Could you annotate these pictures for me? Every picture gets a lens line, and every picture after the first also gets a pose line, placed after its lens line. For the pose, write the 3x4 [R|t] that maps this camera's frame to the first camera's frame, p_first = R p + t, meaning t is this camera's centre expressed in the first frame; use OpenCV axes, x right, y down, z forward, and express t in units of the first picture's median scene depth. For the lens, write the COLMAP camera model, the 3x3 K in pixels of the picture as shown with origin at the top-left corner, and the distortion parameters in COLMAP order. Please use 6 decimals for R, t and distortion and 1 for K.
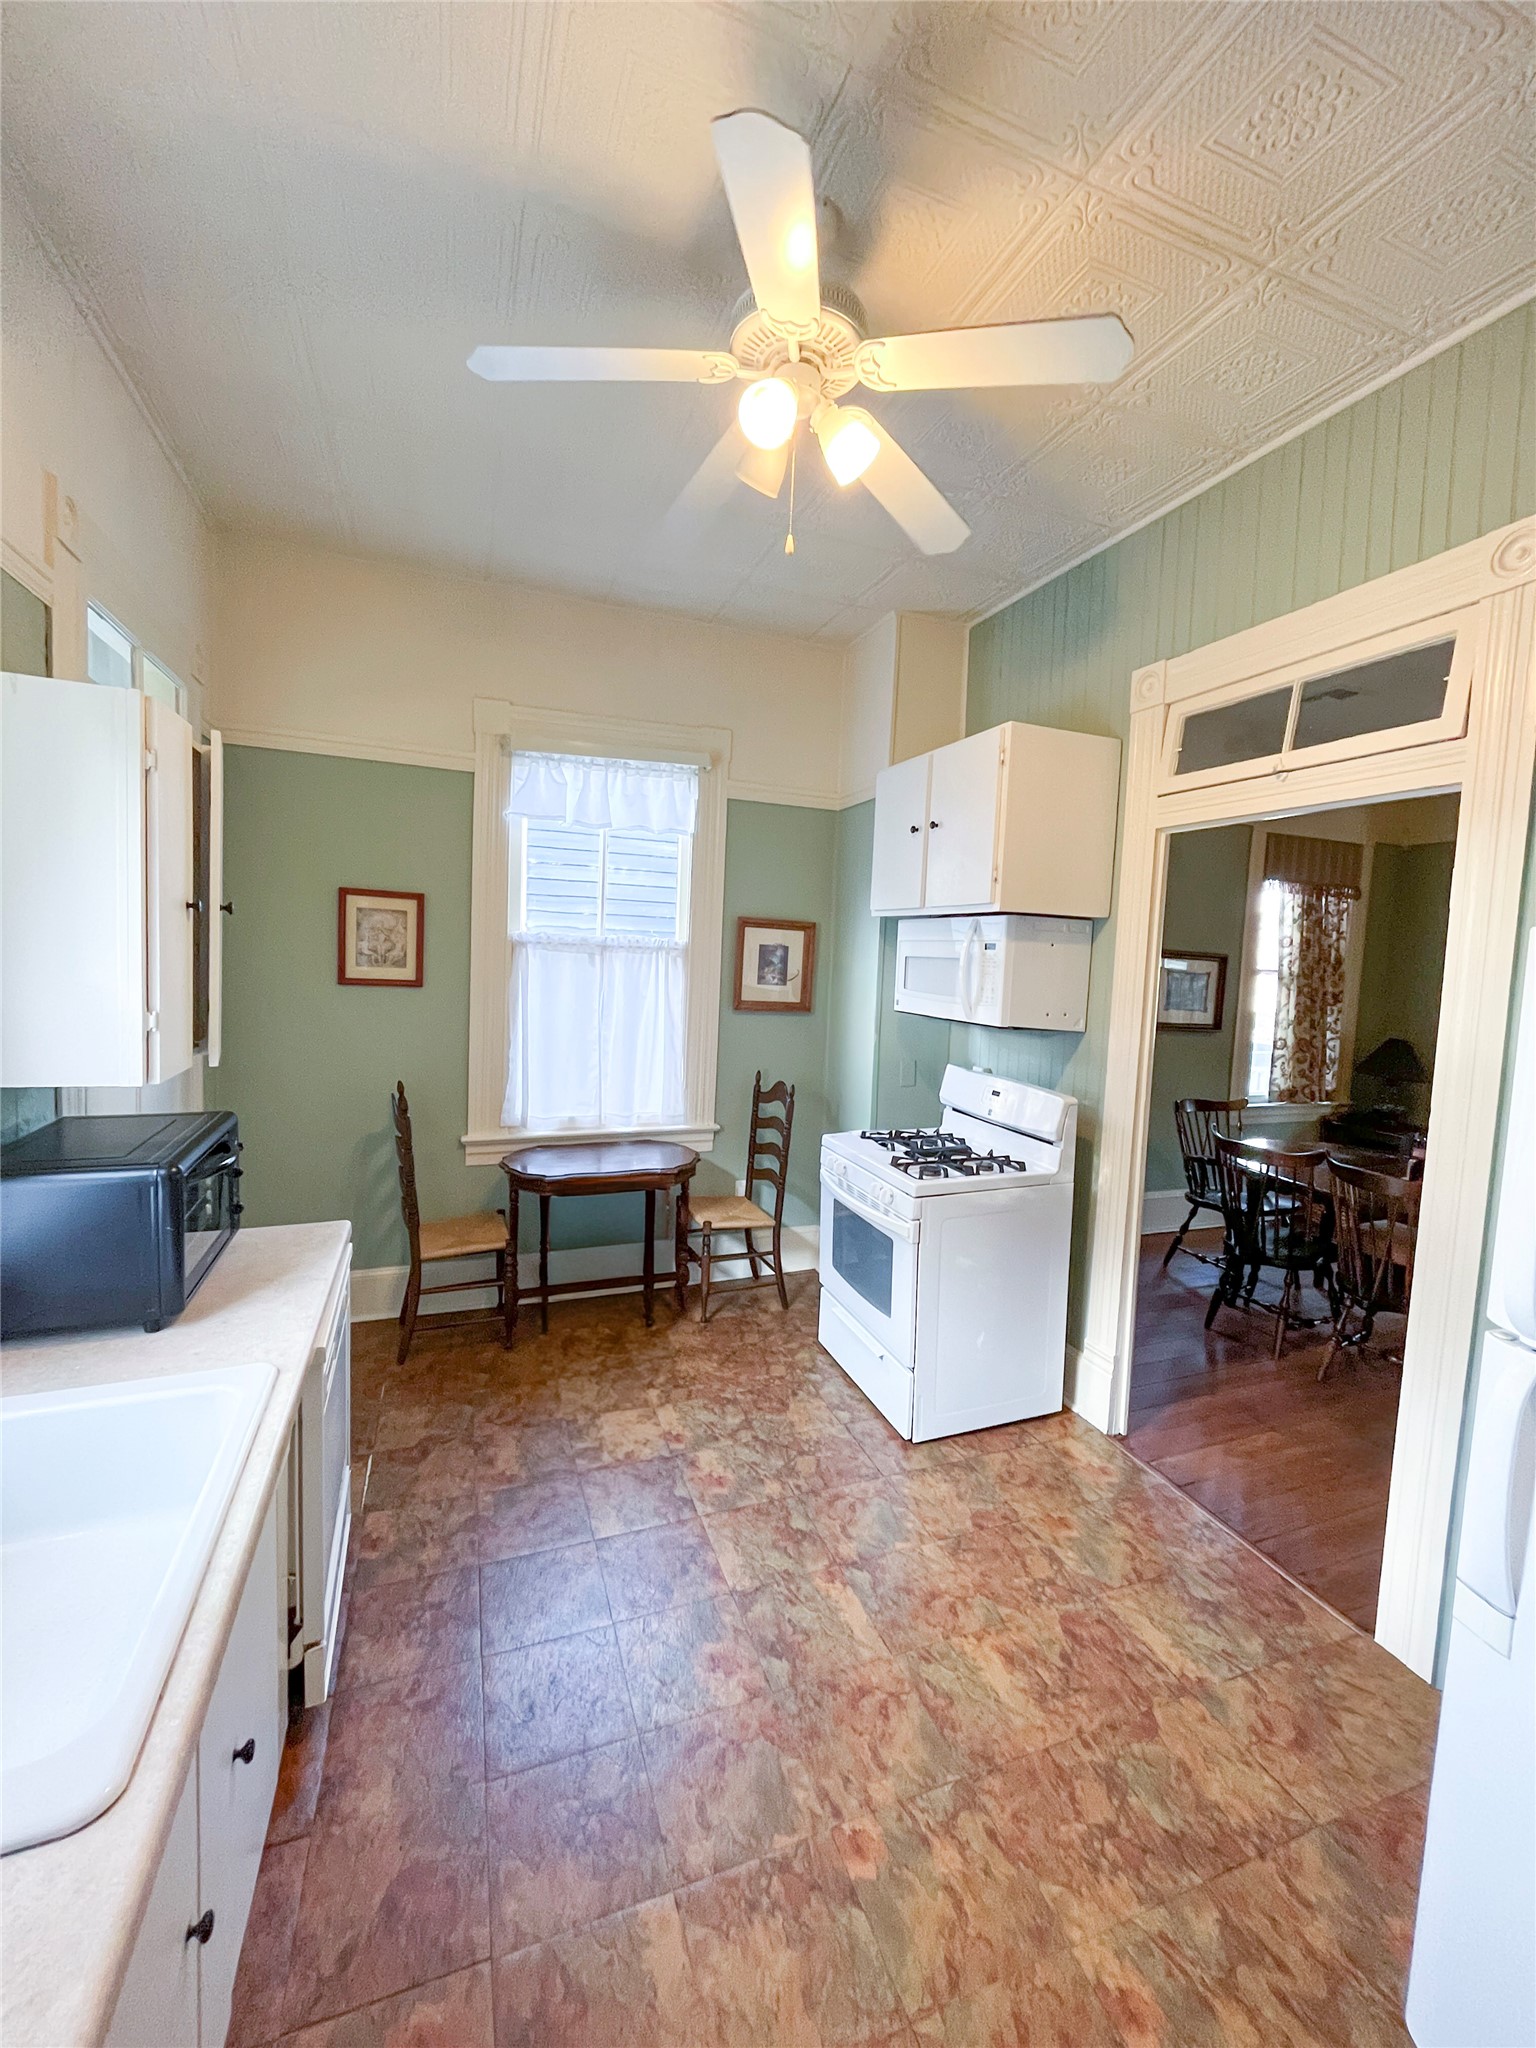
lens RADIAL K [[825.1, 0, 774.8], [0, 825.1, 1020.8], [0, 0, 1]] dist [-0.005249, 0.000840]
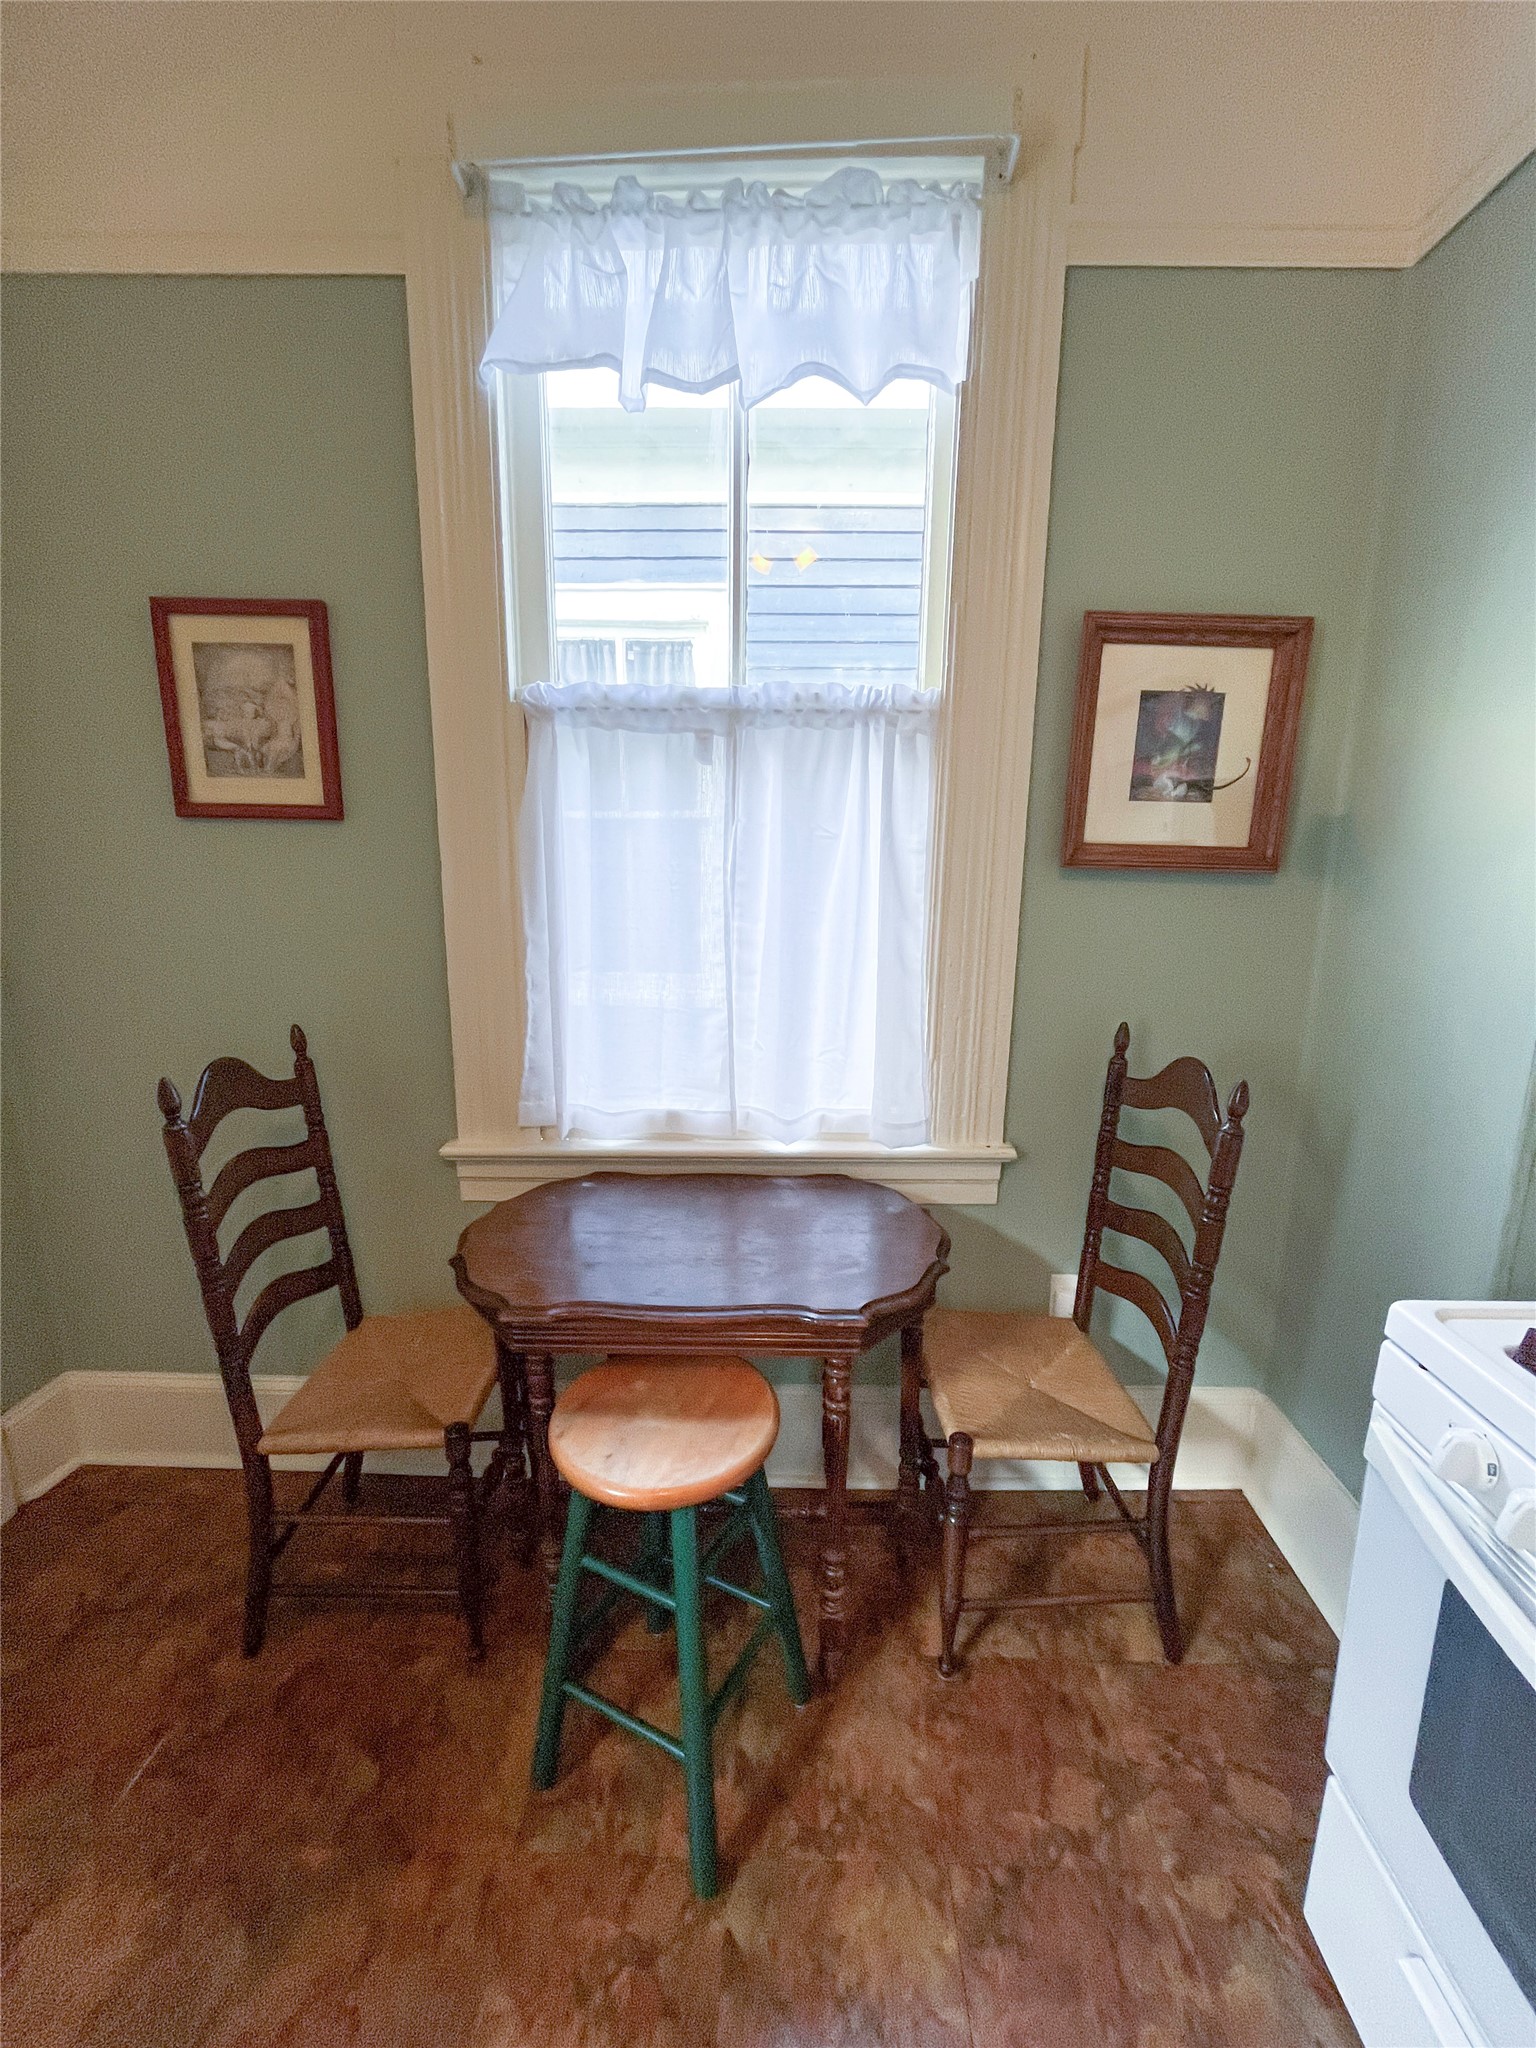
lens RADIAL K [[825.1, 0, 777.0], [0, 825.1, 1025.1], [0, 0, 1]] dist [-0.005249, 0.000840]
pose [[0.925007, 0.042899, -0.377520, -0.027252], [-0.001837, 0.994099, 0.108463, 0.021705], [0.379945, -0.099636, 0.919627, 0.662452]]
